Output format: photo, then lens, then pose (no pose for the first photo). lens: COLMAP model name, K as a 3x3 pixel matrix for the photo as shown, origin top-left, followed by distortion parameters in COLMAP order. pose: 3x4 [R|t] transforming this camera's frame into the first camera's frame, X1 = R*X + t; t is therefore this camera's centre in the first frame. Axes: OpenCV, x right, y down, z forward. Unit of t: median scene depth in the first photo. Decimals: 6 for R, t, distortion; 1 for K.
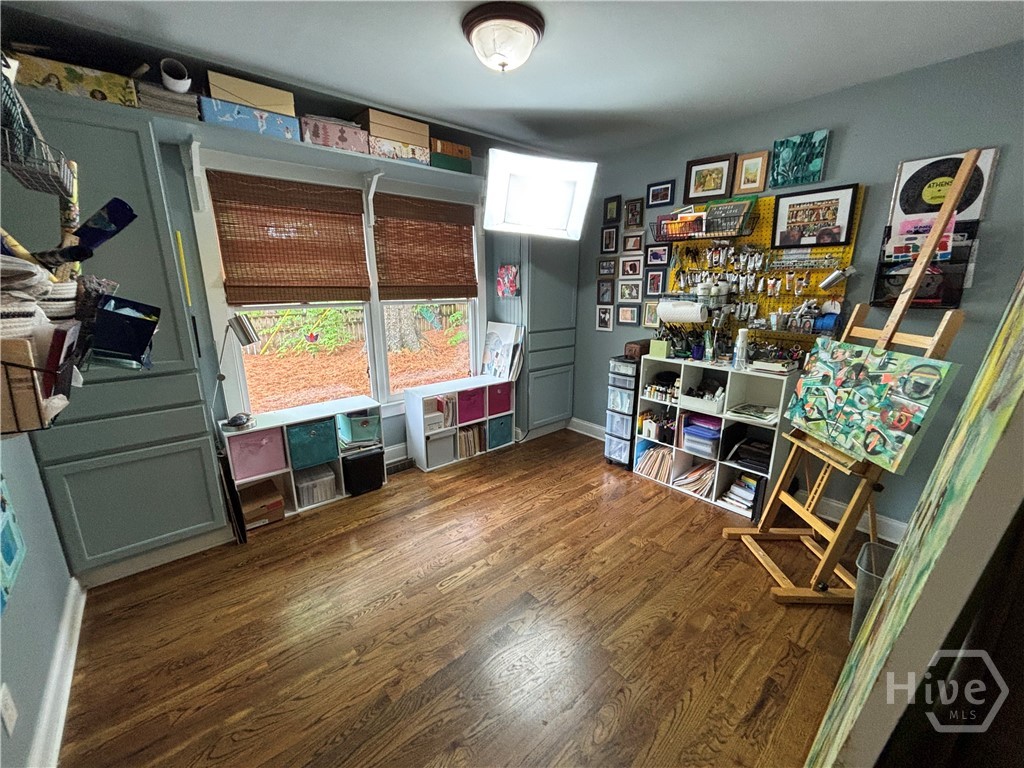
lens RADIAL K [[415.2, 0, 510.3], [0, 415.2, 383.8], [0, 0, 1]] dist [0.001394, 0.002944]
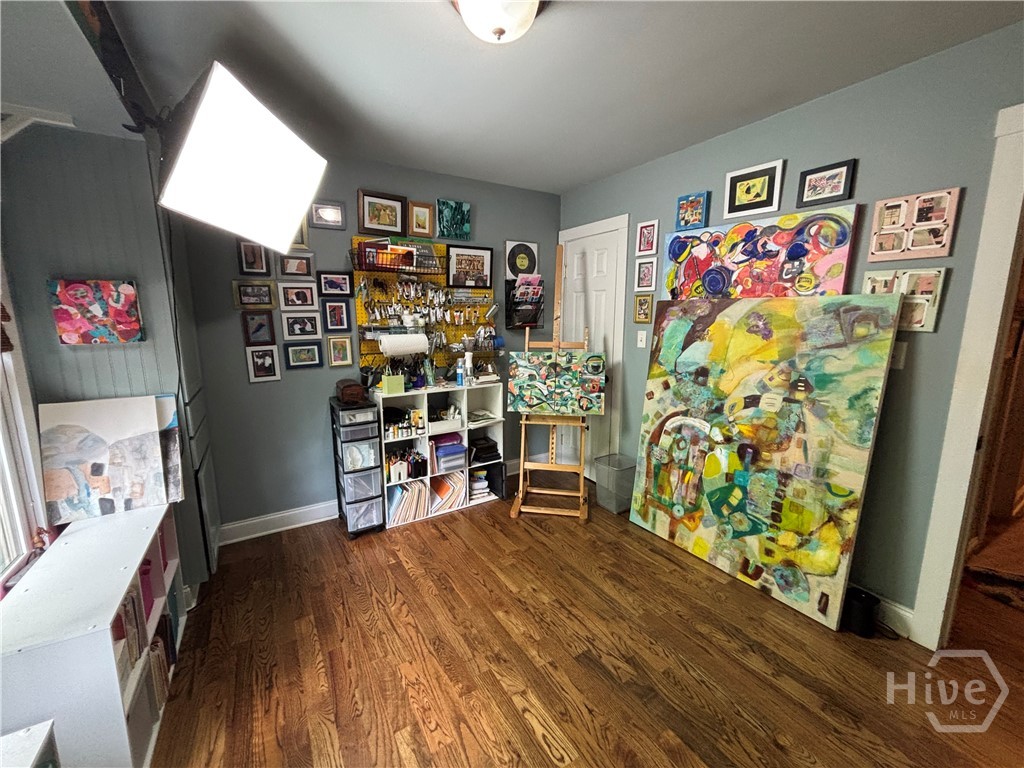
lens RADIAL K [[415.2, 0, 510.3], [0, 415.2, 383.8], [0, 0, 1]] dist [0.001394, 0.002944]
pose [[0.151236, -0.164613, 0.974695, -0.552749], [0.240713, 0.962487, 0.125202, -0.150642], [-0.958741, 0.215687, 0.185188, 0.624717]]
